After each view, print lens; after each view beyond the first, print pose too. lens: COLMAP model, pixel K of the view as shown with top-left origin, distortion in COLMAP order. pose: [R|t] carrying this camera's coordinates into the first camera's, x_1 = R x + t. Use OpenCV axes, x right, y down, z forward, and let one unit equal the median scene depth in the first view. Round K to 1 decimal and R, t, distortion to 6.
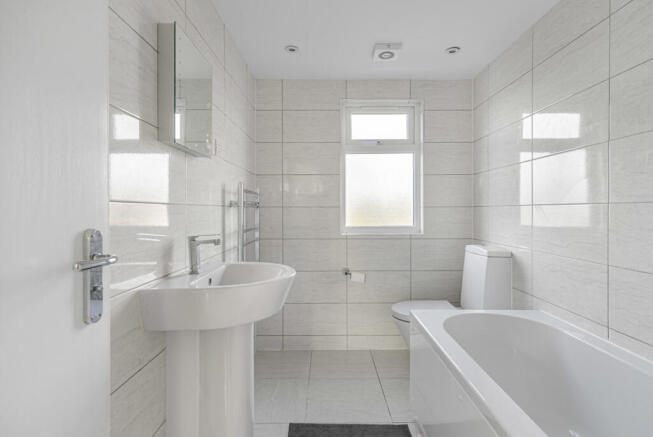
lens RADIAL K [[330.9, 0, 315.4], [0, 330.9, 208.4], [0, 0, 1]] dist [-0.003992, -0.000307]
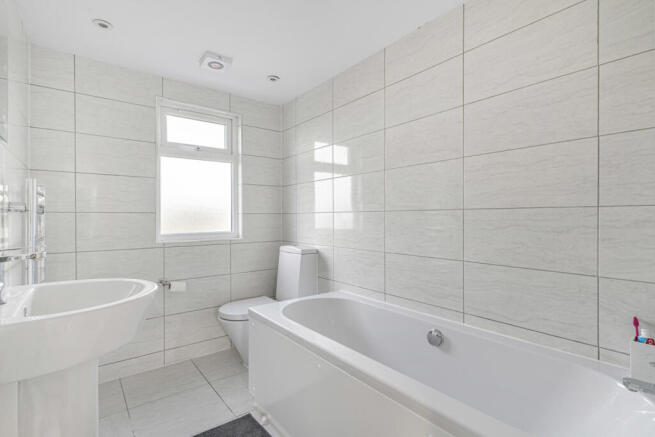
lens RADIAL K [[315.2, 0, 325.6], [0, 315.2, 215.2], [0, 0, 1]] dist [0.000397, -0.000111]
pose [[0.780553, 0.002050, 0.625086, -0.119113], [-0.001911, 0.999998, -0.000893, 0.001282], [-0.625087, -0.000498, 0.780555, 0.021406]]
